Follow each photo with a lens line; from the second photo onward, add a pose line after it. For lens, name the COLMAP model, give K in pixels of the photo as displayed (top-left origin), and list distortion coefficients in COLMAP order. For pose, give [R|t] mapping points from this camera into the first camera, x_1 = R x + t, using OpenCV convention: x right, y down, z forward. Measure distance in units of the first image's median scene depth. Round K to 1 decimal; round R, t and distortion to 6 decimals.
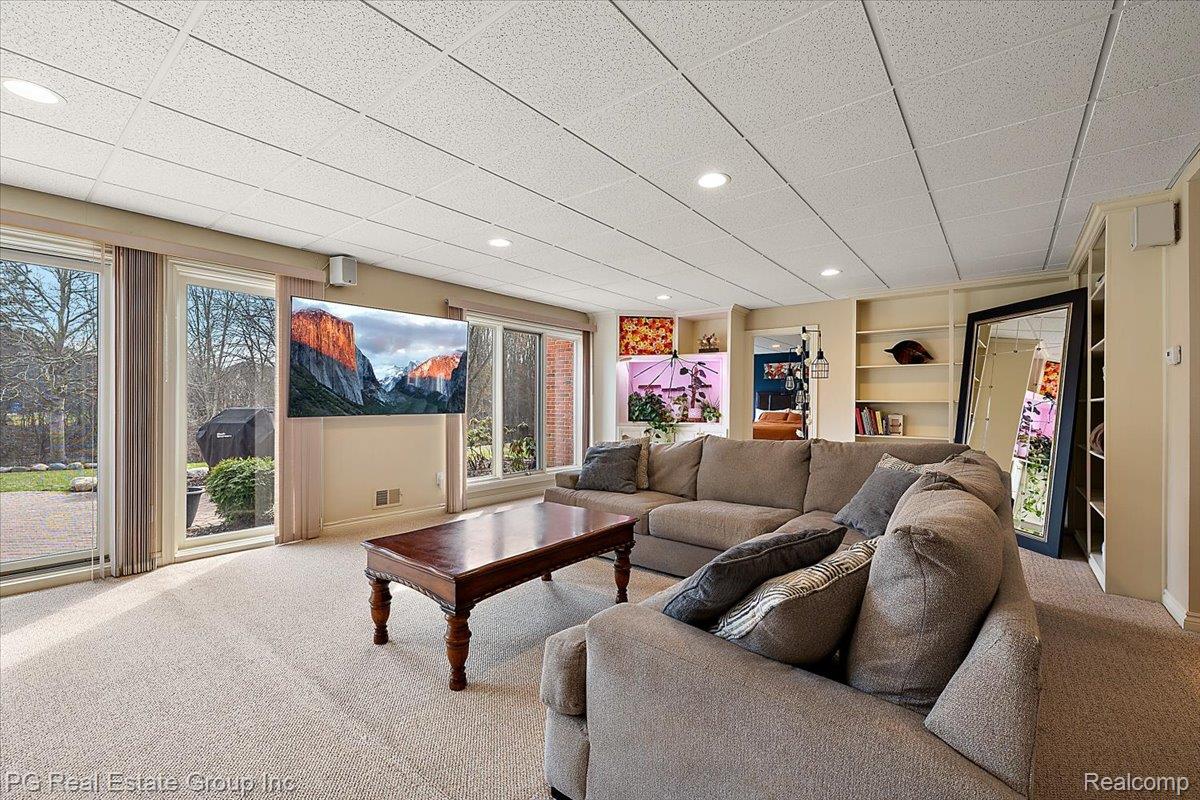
lens RADIAL K [[506.4, 0, 601.3], [0, 506.4, 402.6], [0, 0, 1]] dist [-0.001559, 0.000820]
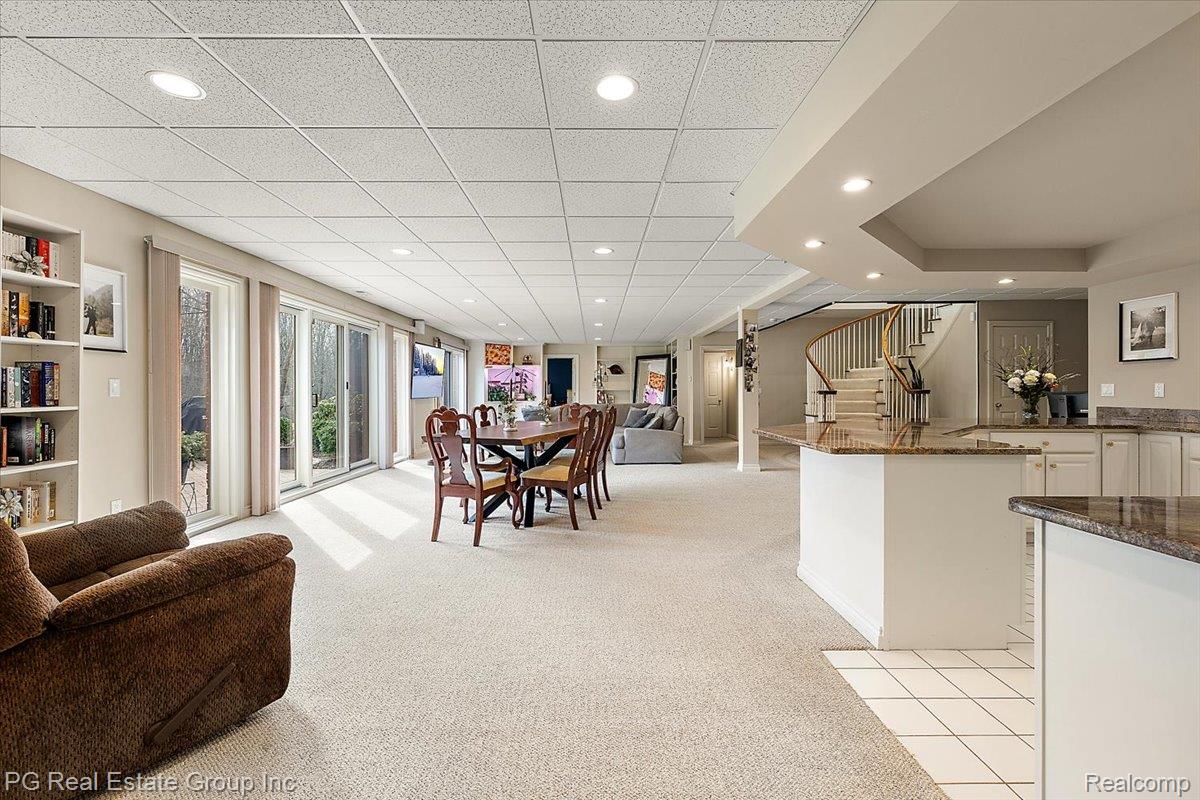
lens RADIAL K [[506.4, 0, 599.8], [0, 506.4, 394.1], [0, 0, 1]] dist [-0.001559, 0.000820]
pose [[0.775113, -0.007597, 0.631777, -0.796493], [0.002673, 0.999958, 0.008745, -0.002559], [-0.631817, -0.005089, 0.775101, -0.670987]]
